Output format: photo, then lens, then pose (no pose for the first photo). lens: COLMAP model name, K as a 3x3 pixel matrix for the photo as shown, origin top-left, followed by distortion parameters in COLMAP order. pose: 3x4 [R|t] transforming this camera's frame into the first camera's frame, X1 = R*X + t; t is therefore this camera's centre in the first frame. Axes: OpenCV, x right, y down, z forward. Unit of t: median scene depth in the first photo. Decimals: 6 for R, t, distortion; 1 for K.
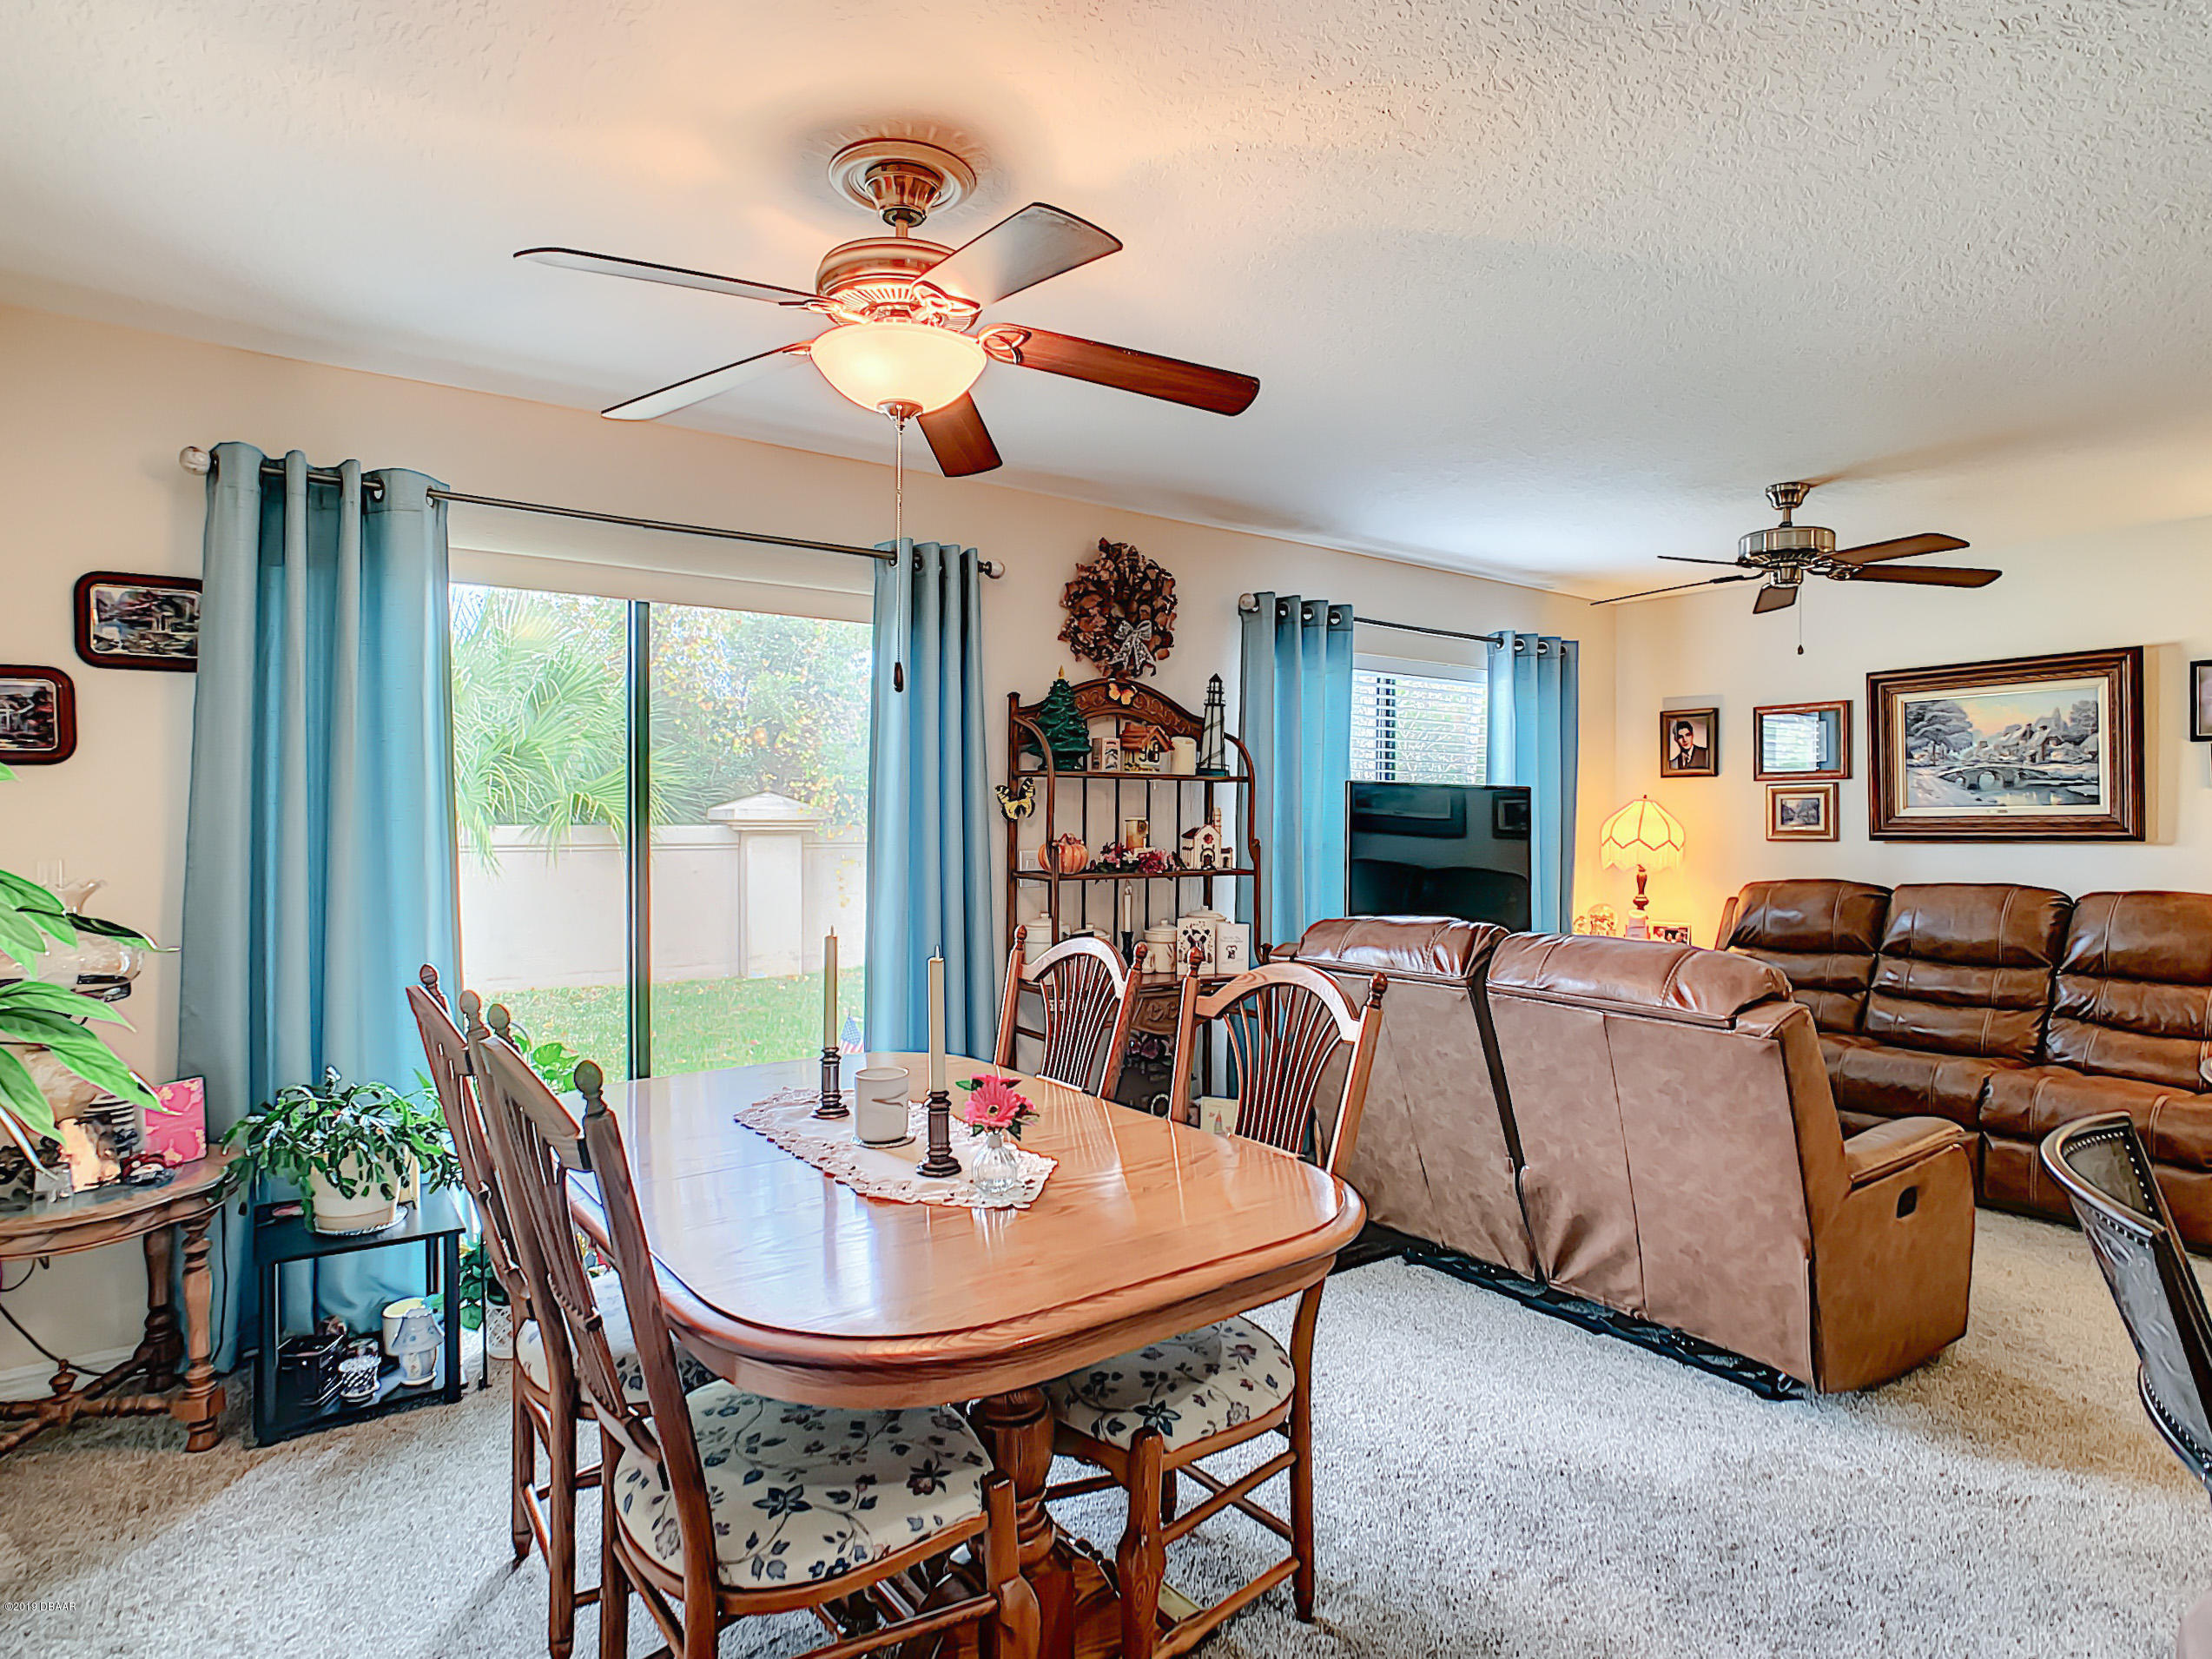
lens RADIAL K [[1203.4, 0, 1114.4], [0, 1203.4, 824.9], [0, 0, 1]] dist [-0.050460, 0.015025]
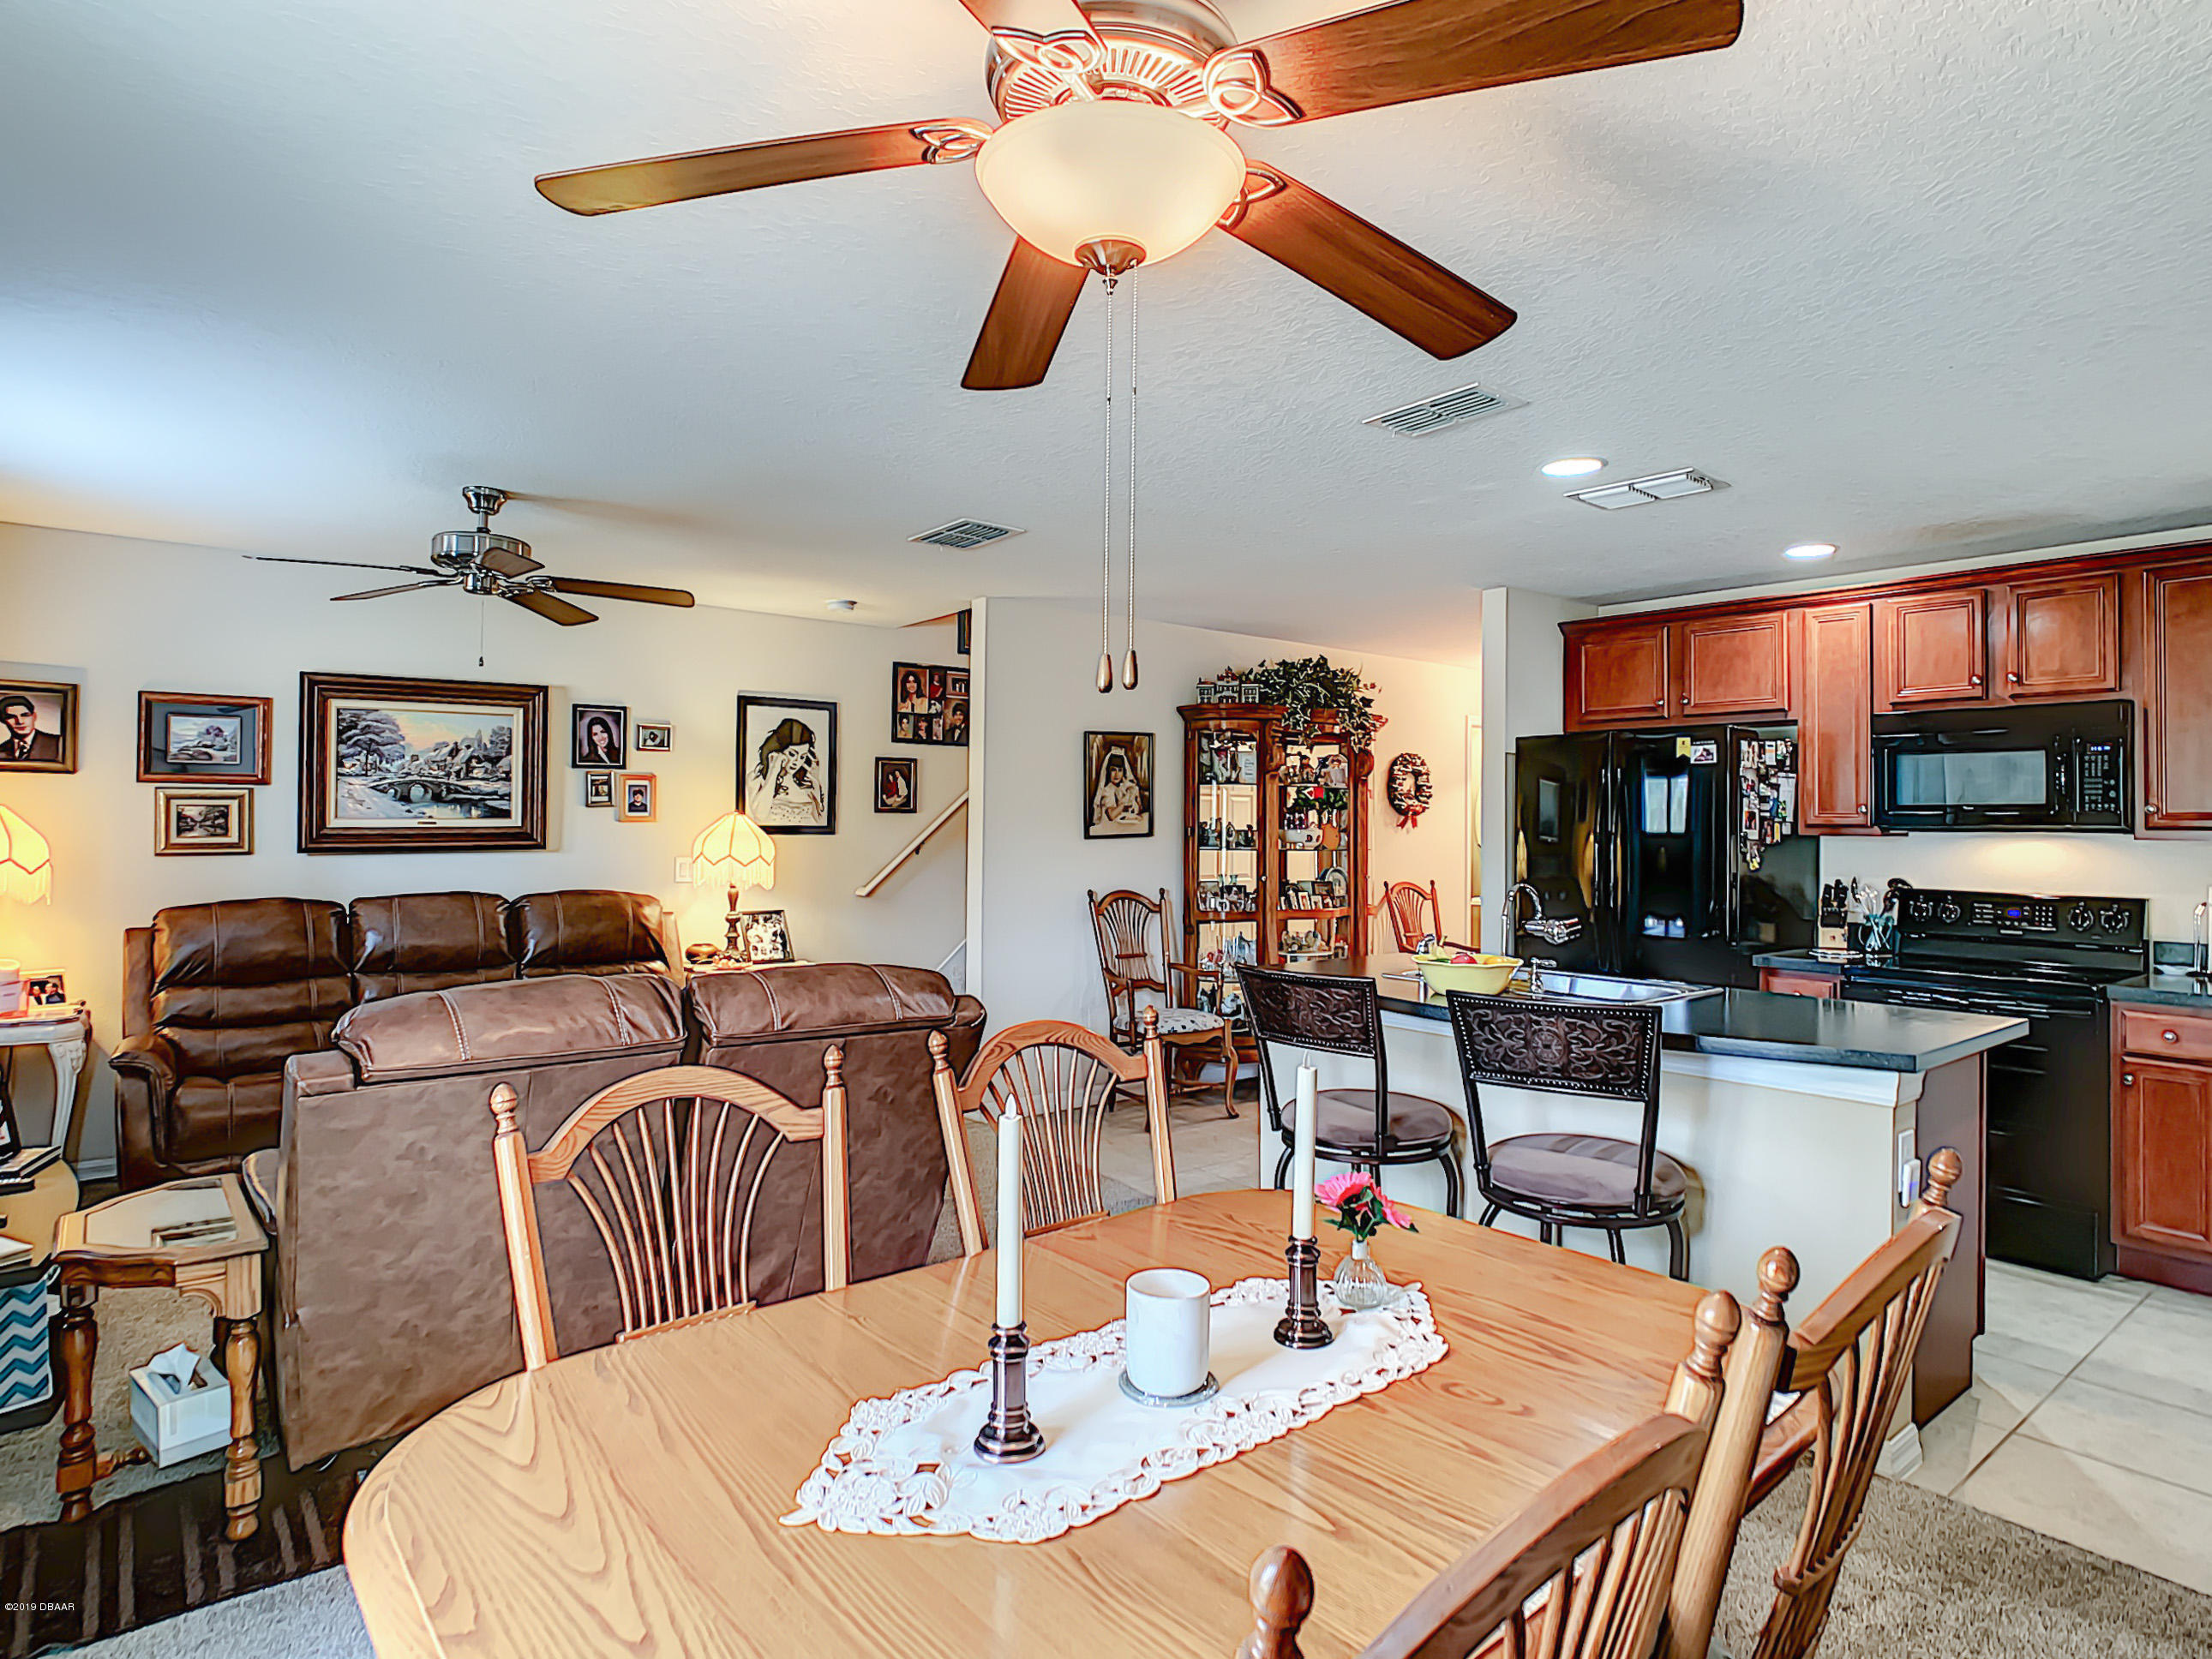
lens RADIAL K [[1203.2, 0, 1112.7], [0, 1203.2, 795.1], [0, 0, 1]] dist [-0.050460, 0.015025]
pose [[-0.055335, 0.020535, 0.998257, -0.385136], [-0.004165, 0.999775, -0.020797, -0.018329], [-0.998459, -0.005309, -0.055237, 0.495464]]
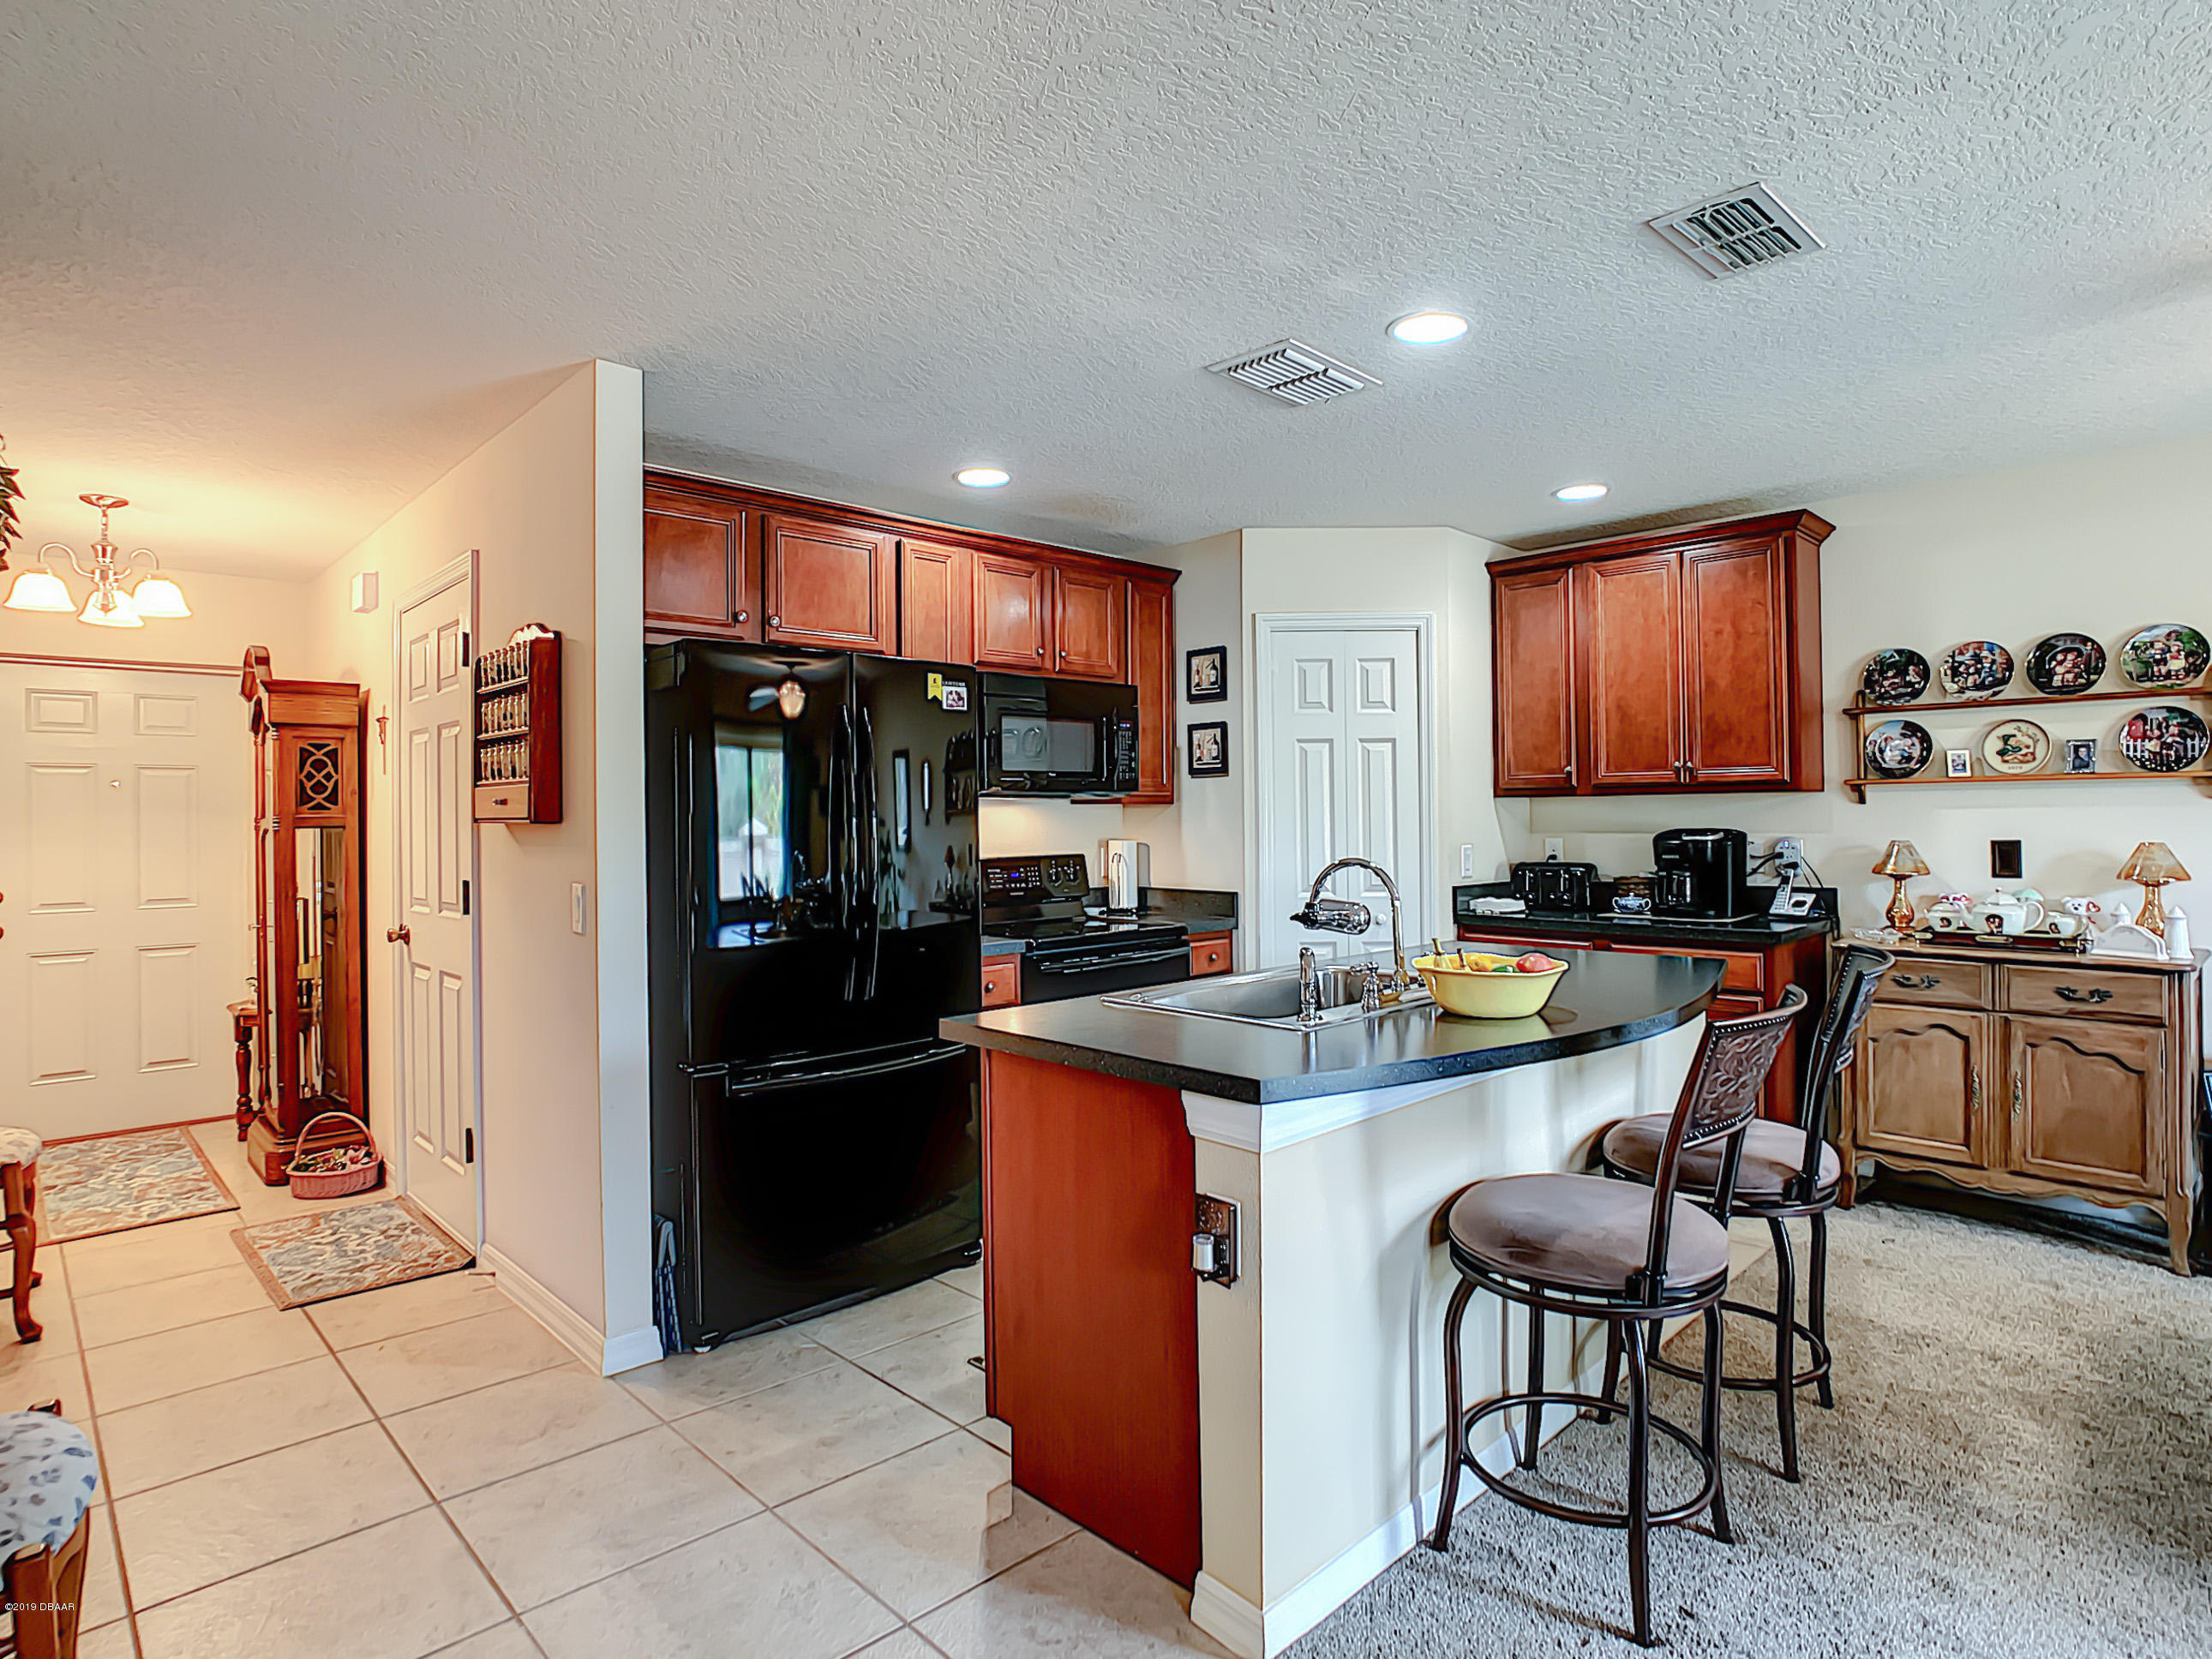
lens RADIAL K [[1184.7, 0, 1104.6], [0, 1184.7, 816.1], [0, 0, 1]] dist [-0.038806, 0.010695]
pose [[-0.989510, 0.006598, -0.144317, 0.644613], [0.005780, 0.999965, 0.006090, -0.001342], [0.144352, 0.005192, -0.989513, 0.740422]]
